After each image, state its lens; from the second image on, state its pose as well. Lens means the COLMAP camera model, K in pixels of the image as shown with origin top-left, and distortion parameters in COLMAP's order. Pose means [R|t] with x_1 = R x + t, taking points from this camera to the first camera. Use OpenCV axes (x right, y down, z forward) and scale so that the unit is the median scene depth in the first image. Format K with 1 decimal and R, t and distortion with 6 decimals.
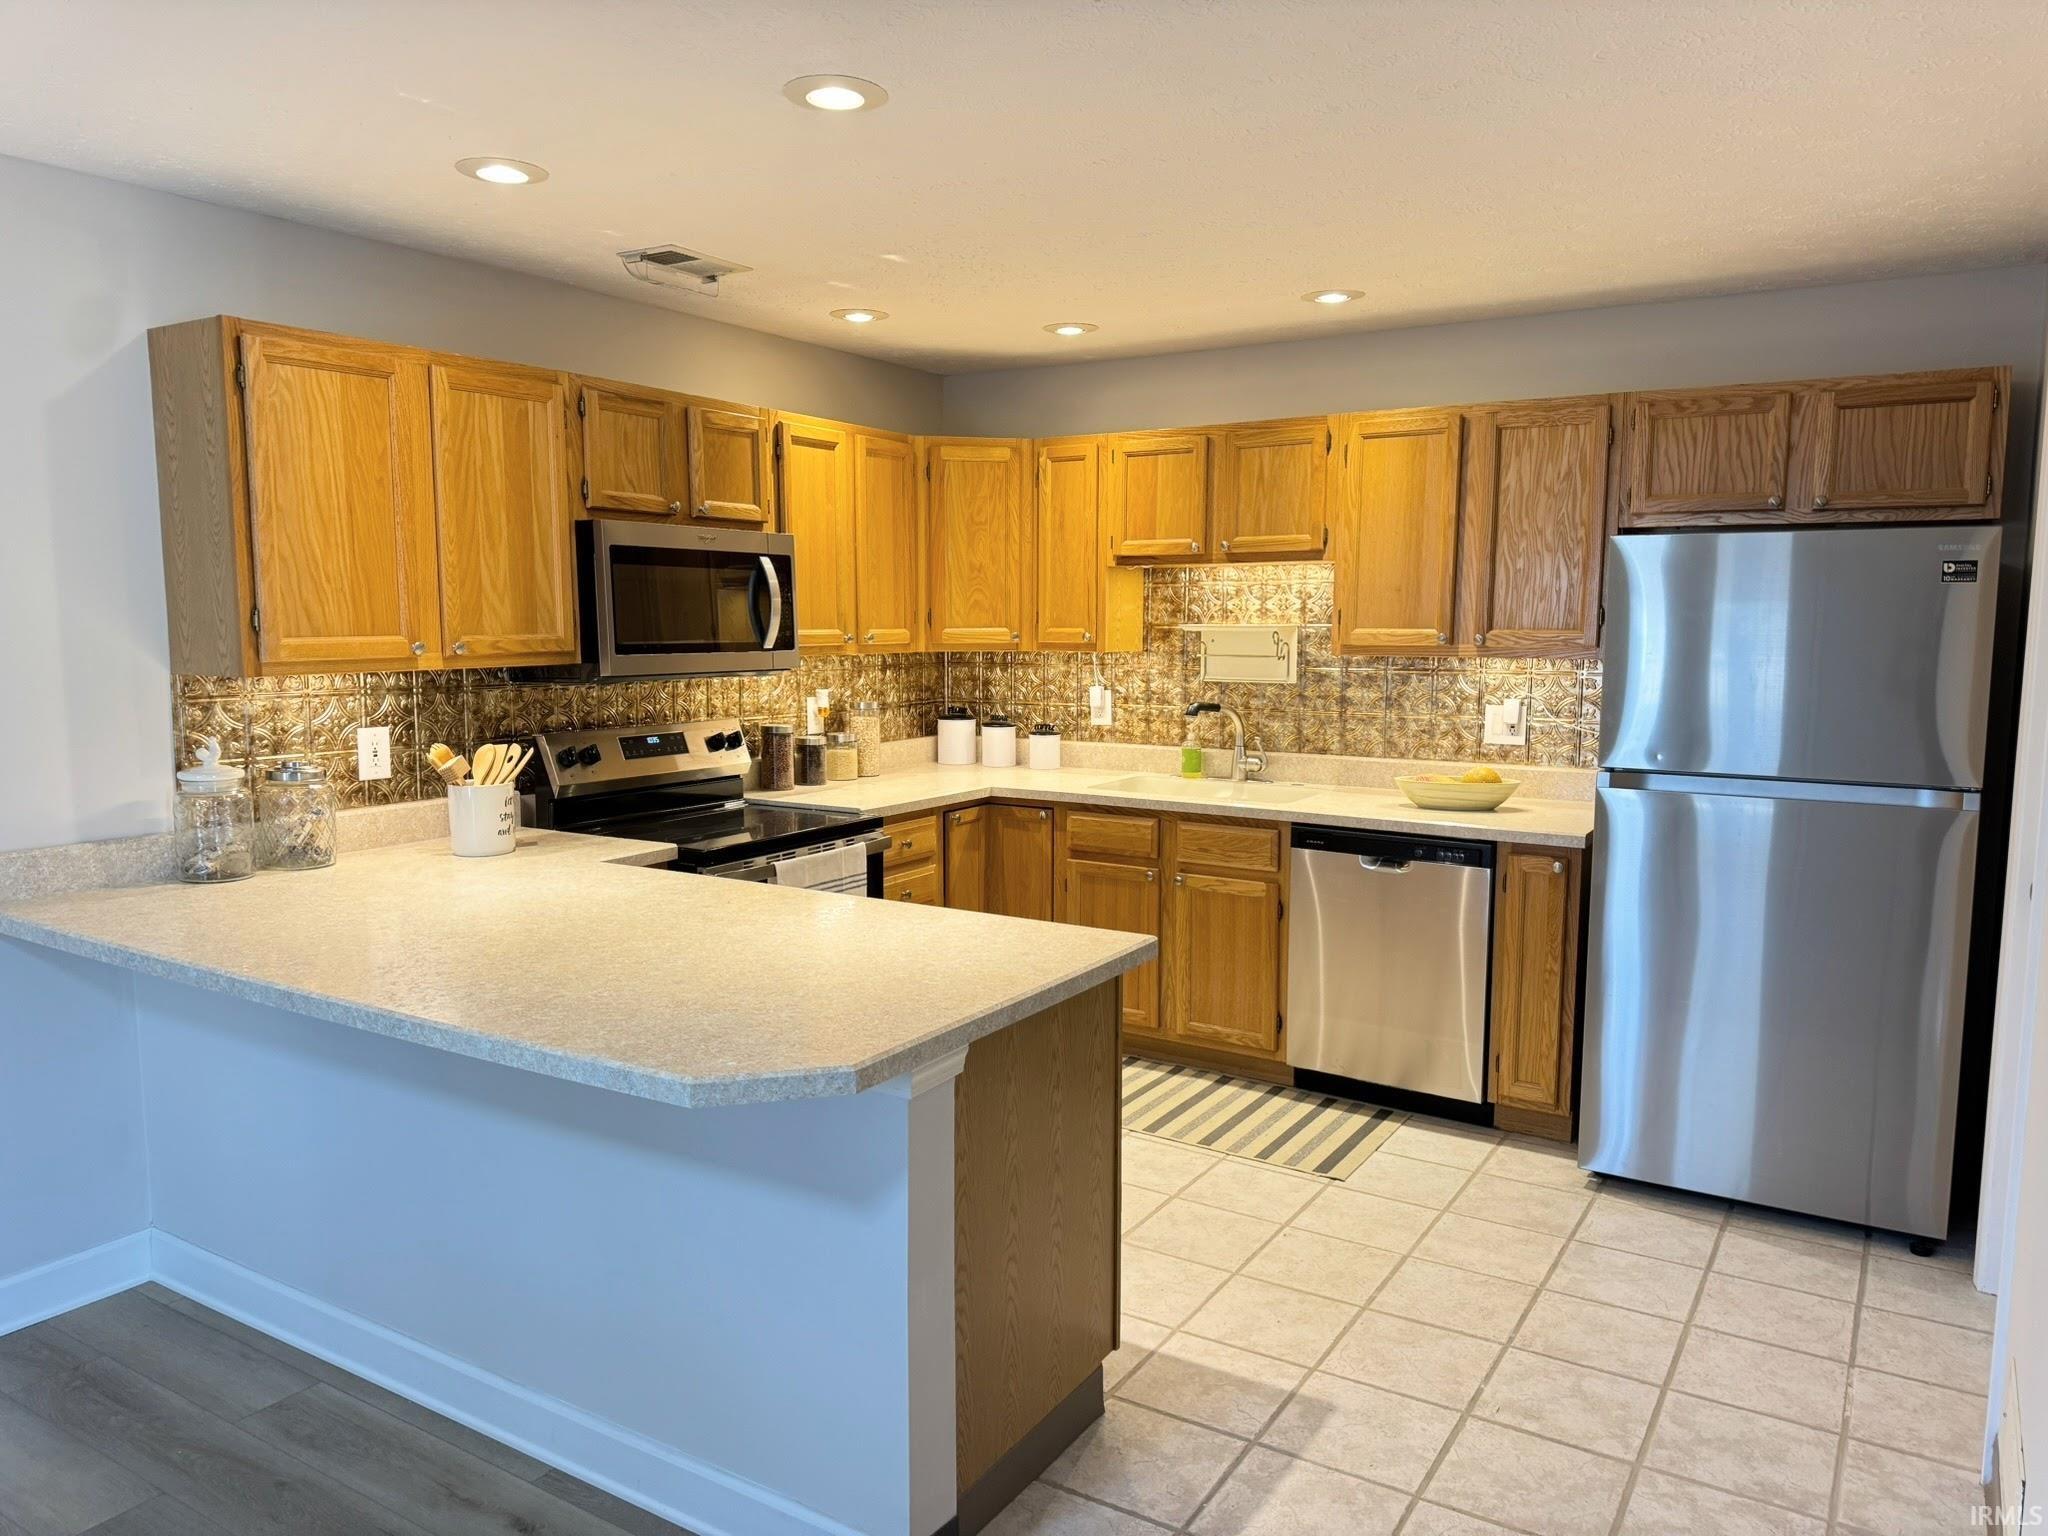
lens RADIAL K [[1414.3, 0, 1031.5], [0, 1414.3, 795.6], [0, 0, 1]] dist [0.008860, -0.001620]
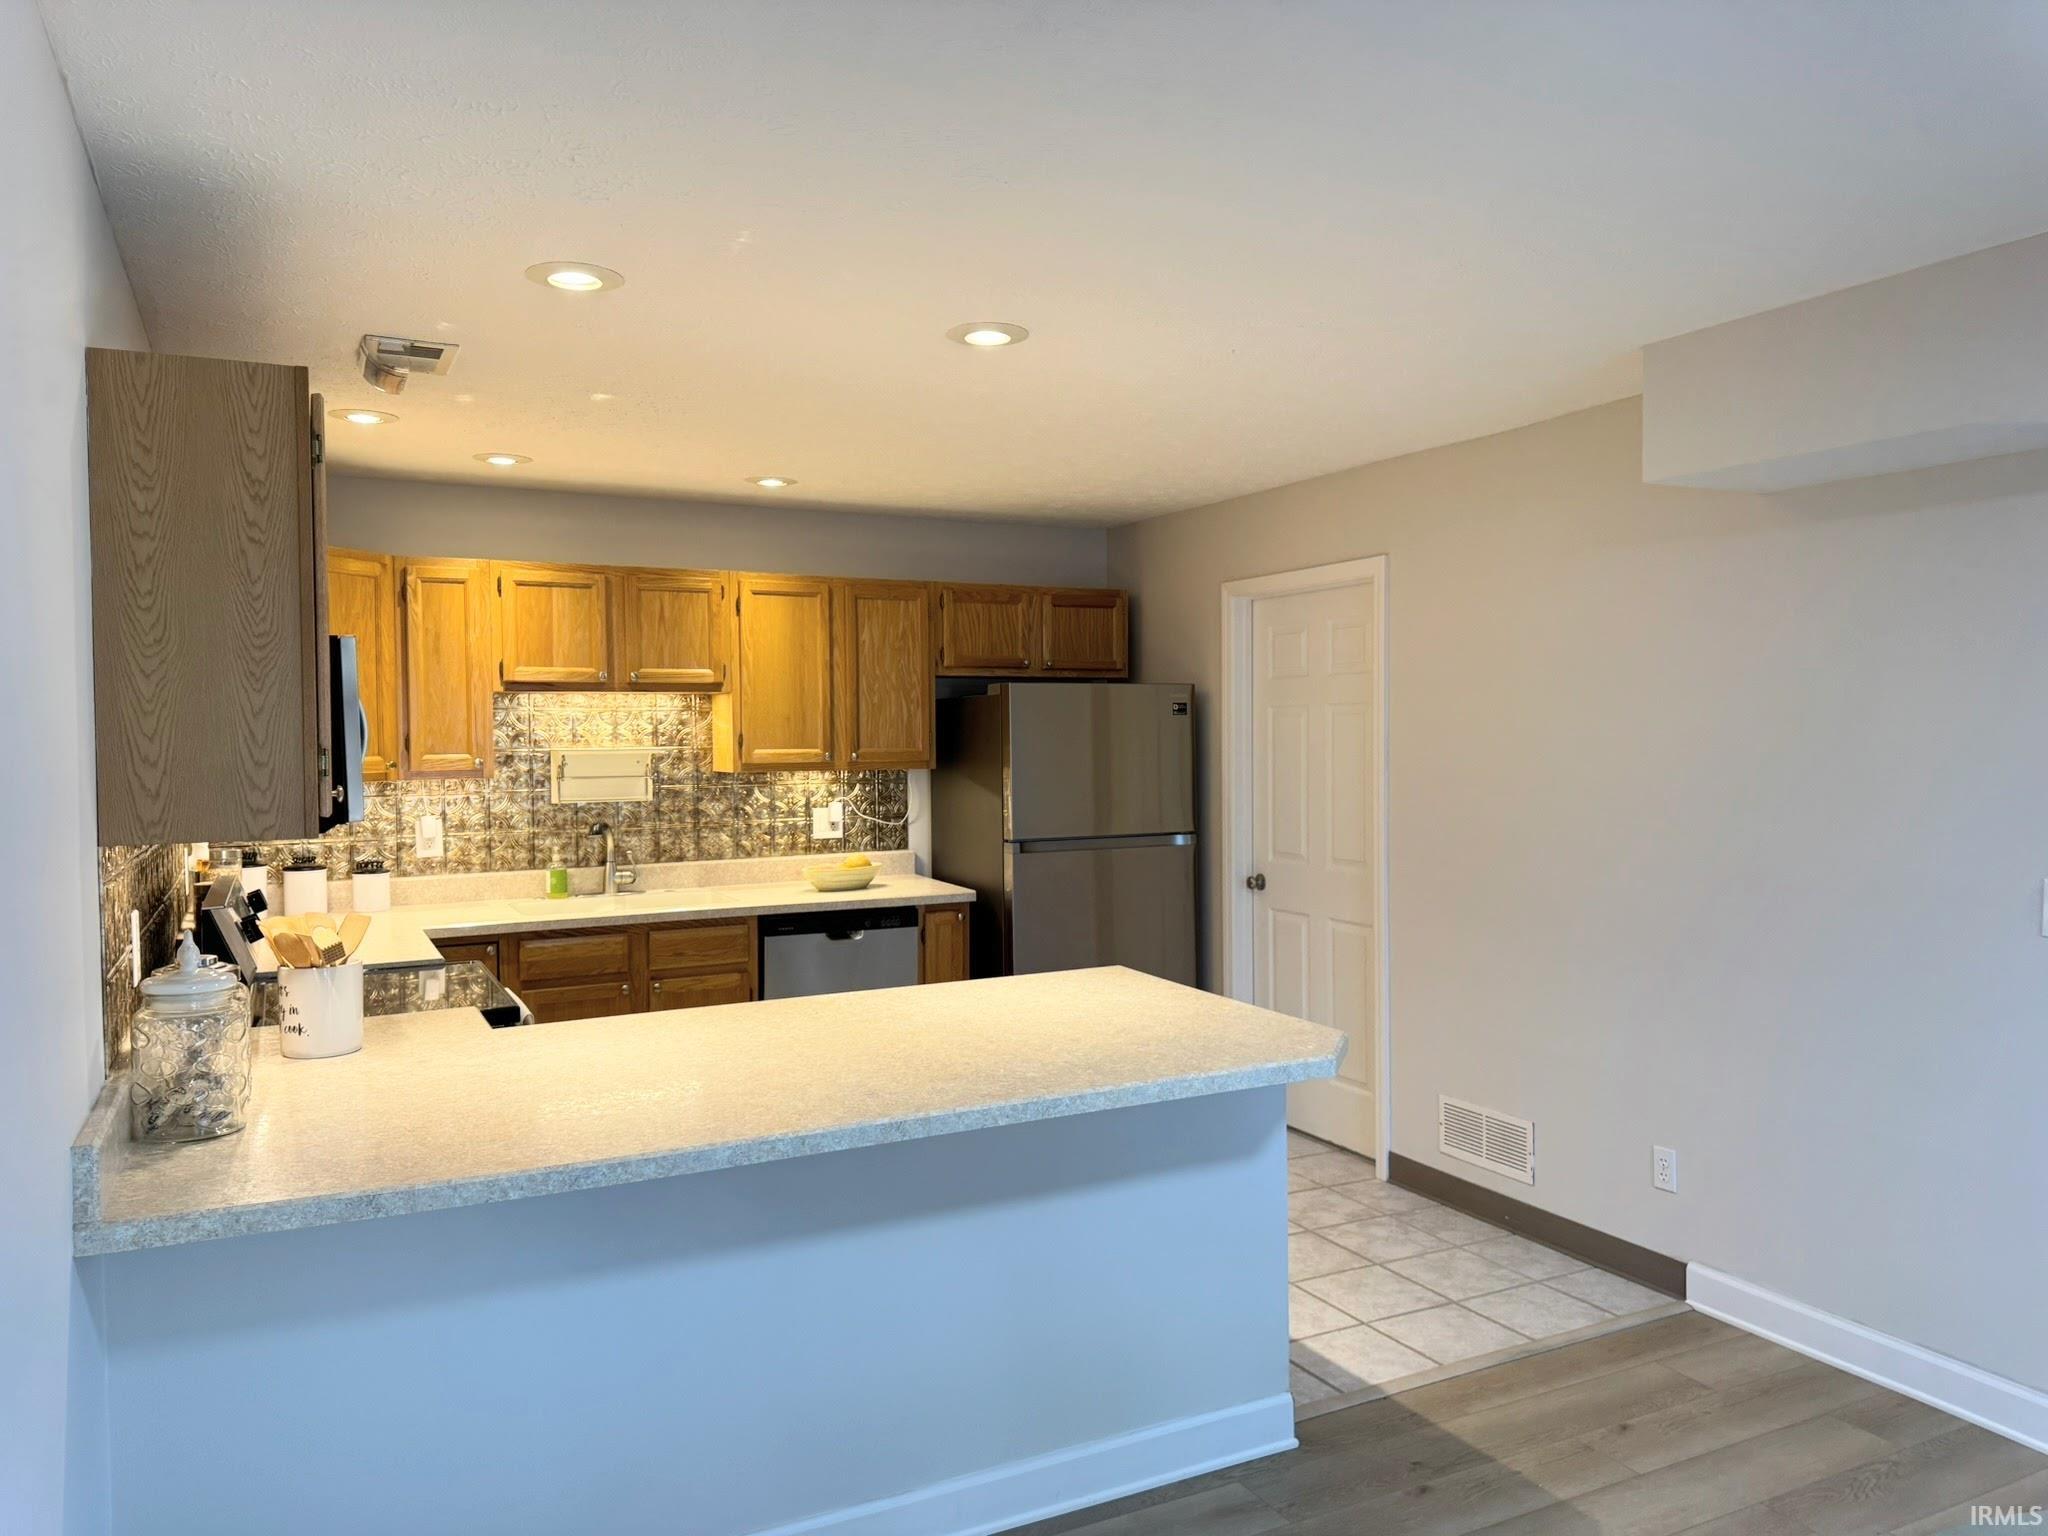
lens RADIAL K [[1441.5, 0, 1024.0], [0, 1441.5, 768.0], [0, 0, 1]] dist [0.072944, -0.001359]
pose [[0.506893, -0.030105, 0.861483, -0.665850], [0.117208, 0.992516, -0.034280, -0.032758], [-0.854003, 0.118349, 0.506628, 0.183648]]
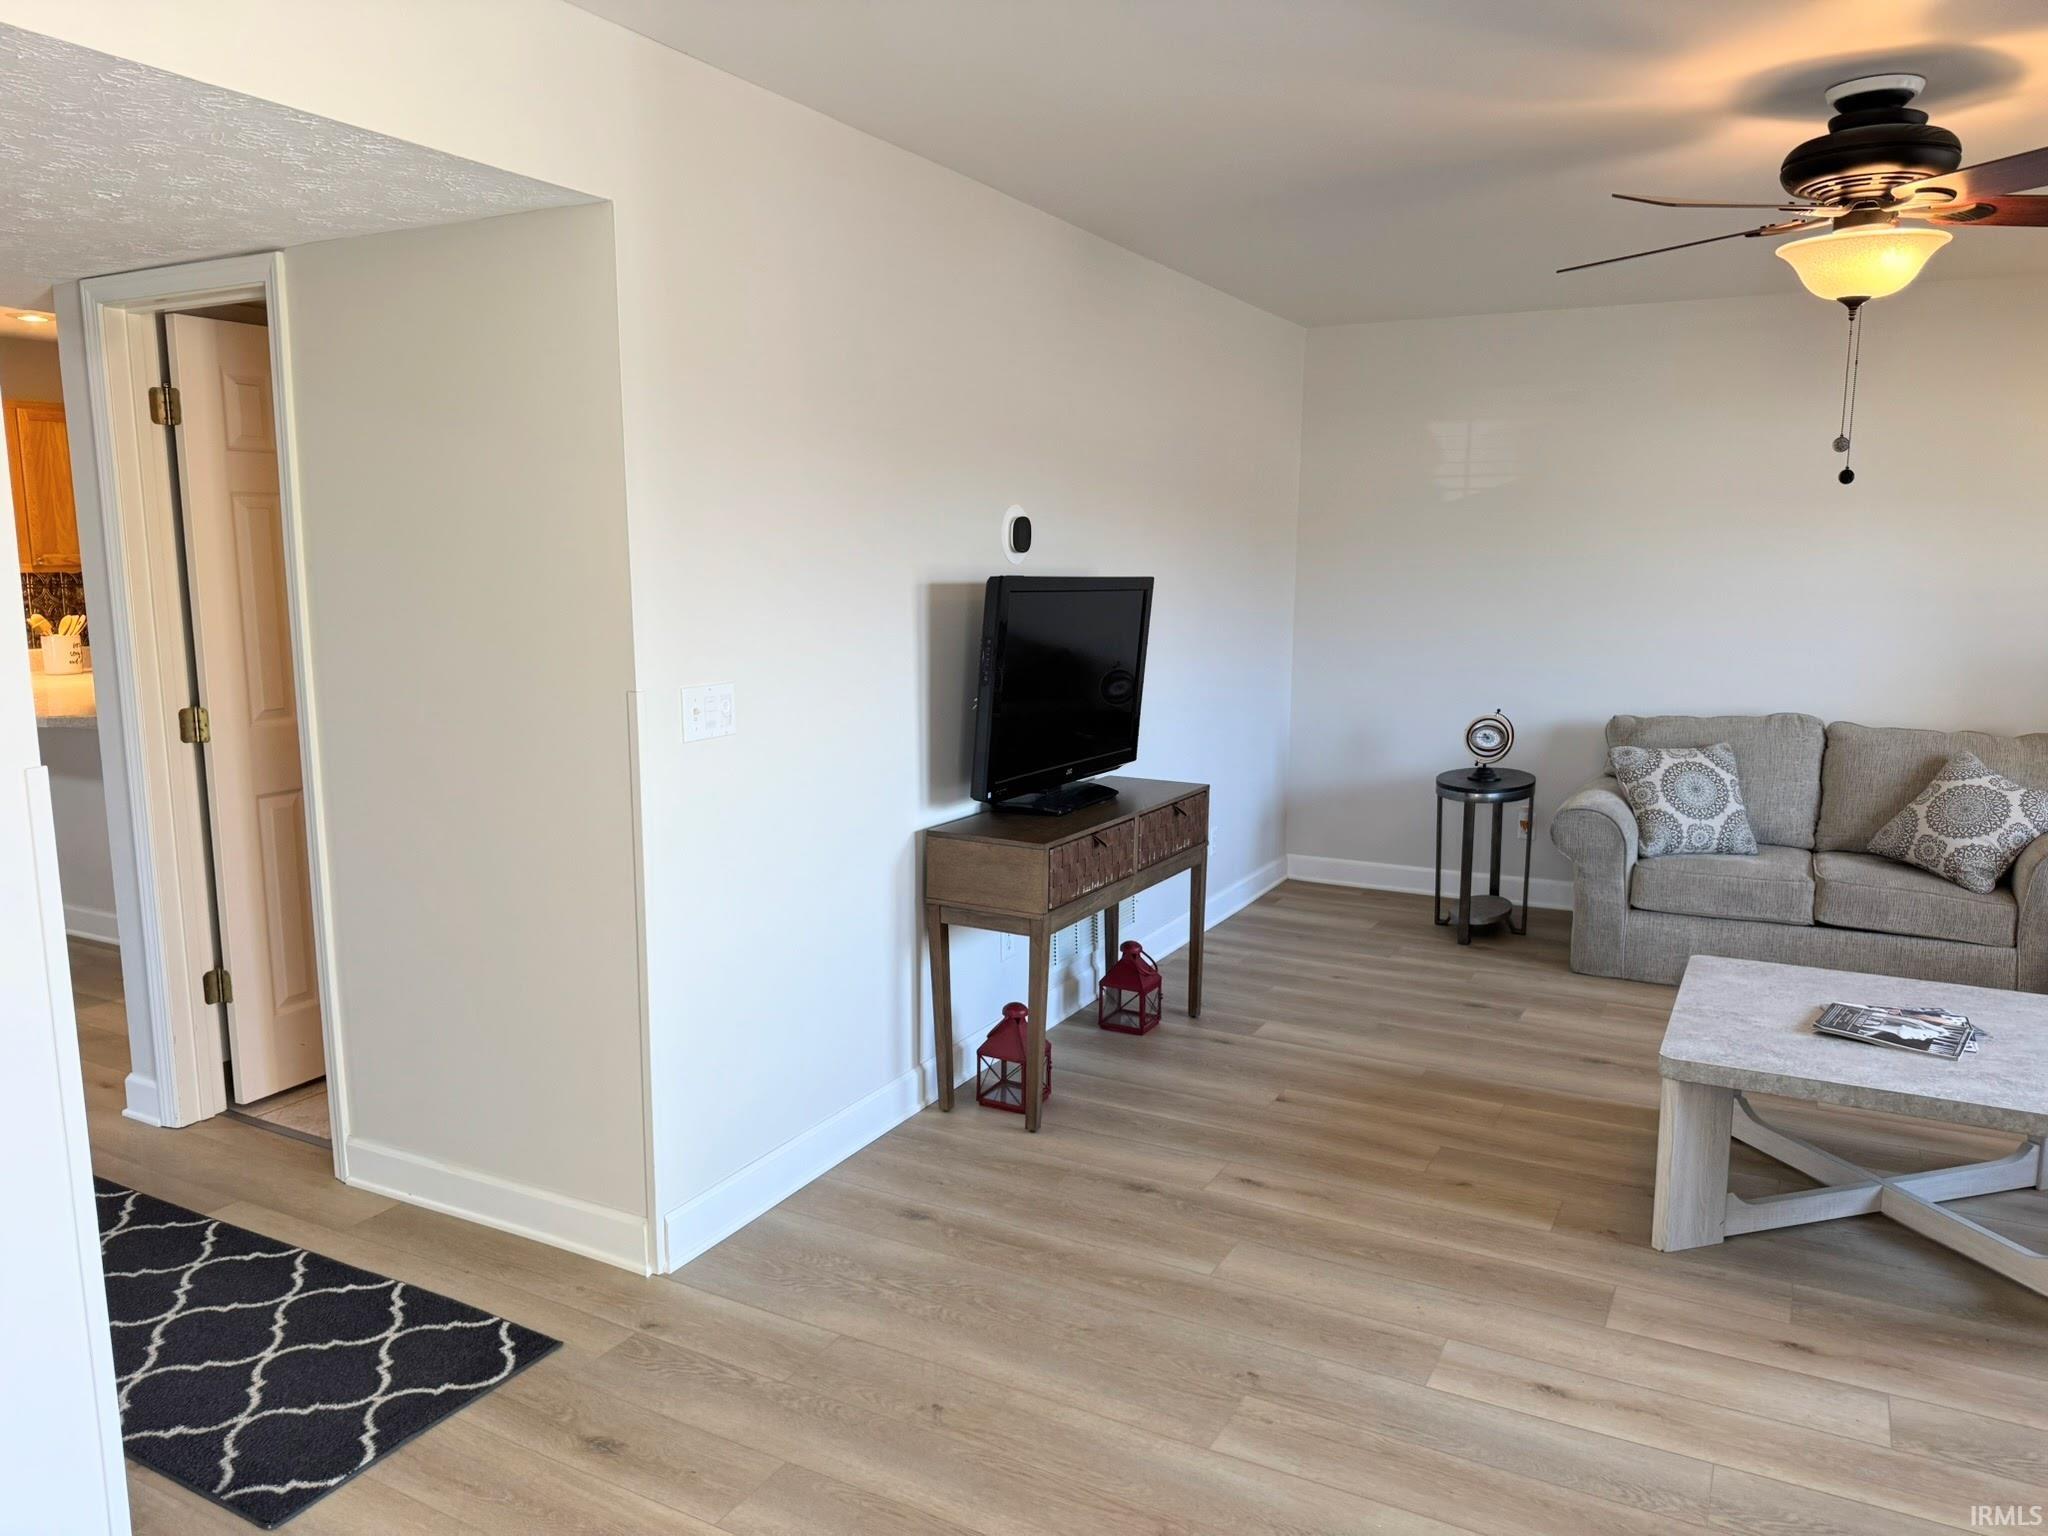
lens RADIAL K [[1469.4, 0, 1024.0], [0, 1469.4, 768.0], [0, 0, 1]] dist [0.003857, 0.000080]
pose [[0.997537, -0.019648, 0.067334, 0.545509], [0.017701, 0.999412, 0.029381, 0.097012], [-0.067872, -0.028117, 0.997298, -0.741331]]
